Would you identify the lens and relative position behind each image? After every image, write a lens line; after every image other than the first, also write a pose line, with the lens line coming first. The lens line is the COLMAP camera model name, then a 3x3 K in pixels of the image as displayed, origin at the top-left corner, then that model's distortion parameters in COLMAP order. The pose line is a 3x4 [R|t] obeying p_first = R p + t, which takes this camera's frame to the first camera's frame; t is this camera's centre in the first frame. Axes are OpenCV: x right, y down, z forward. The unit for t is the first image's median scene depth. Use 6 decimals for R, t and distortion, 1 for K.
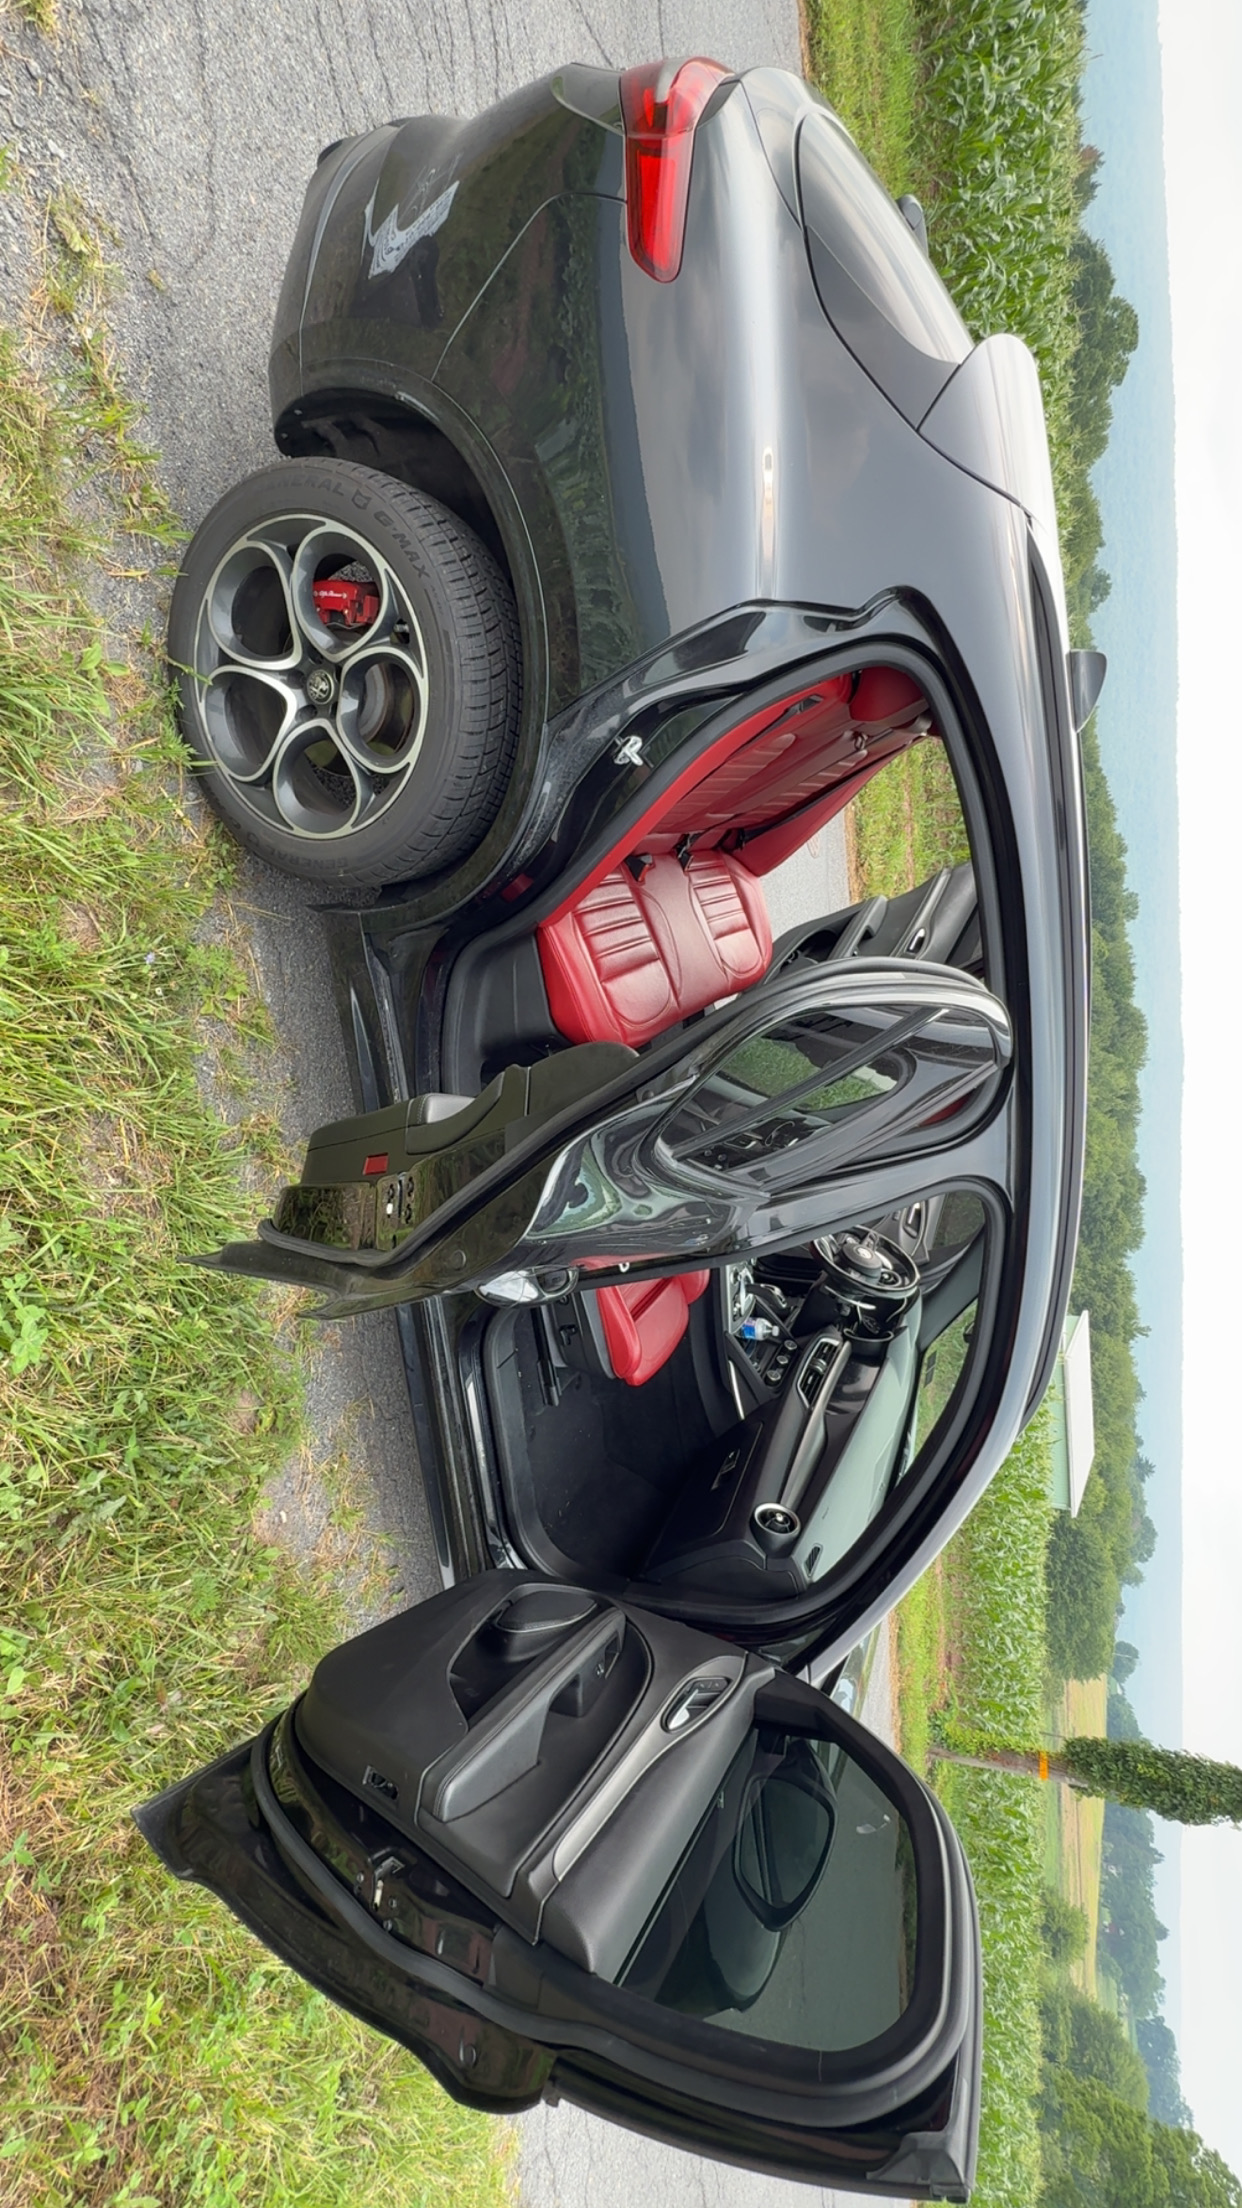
lens RADIAL K [[932.6, 0, 621.0], [0, 932.6, 1104.0], [0, 0, 1]] dist [0.000185, 0.000244]
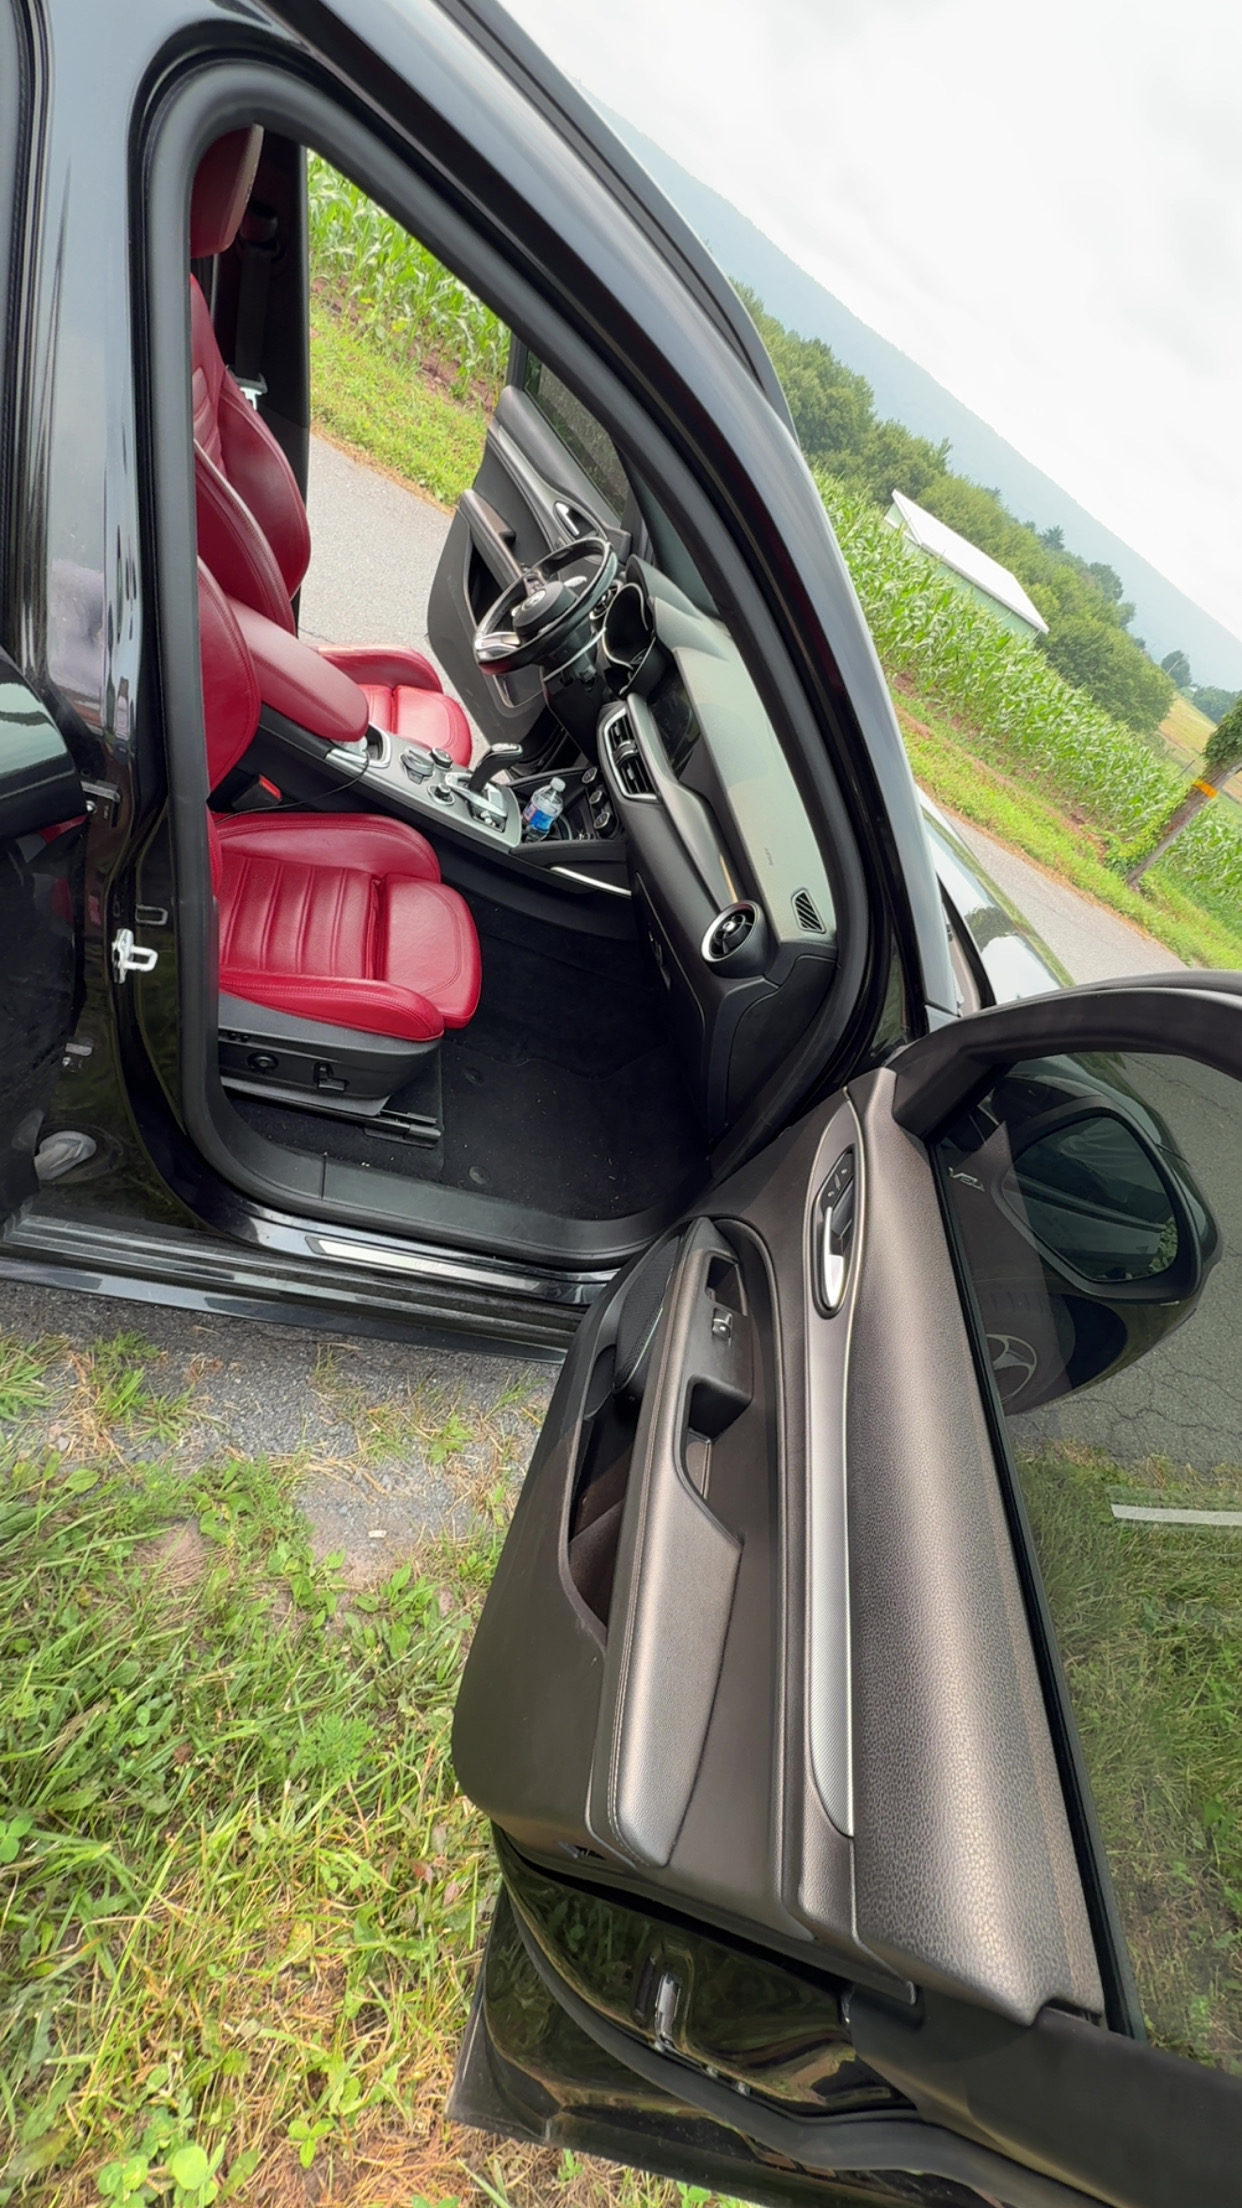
lens RADIAL K [[905.7, 0, 621.0], [0, 905.7, 1104.0], [0, 0, 1]] dist [-0.007140, 0.000147]
pose [[0.491615, -0.852192, -0.179116, 0.102755], [0.857201, 0.437357, 0.271893, 0.194388], [-0.153368, -0.287206, 0.945511, 0.292135]]
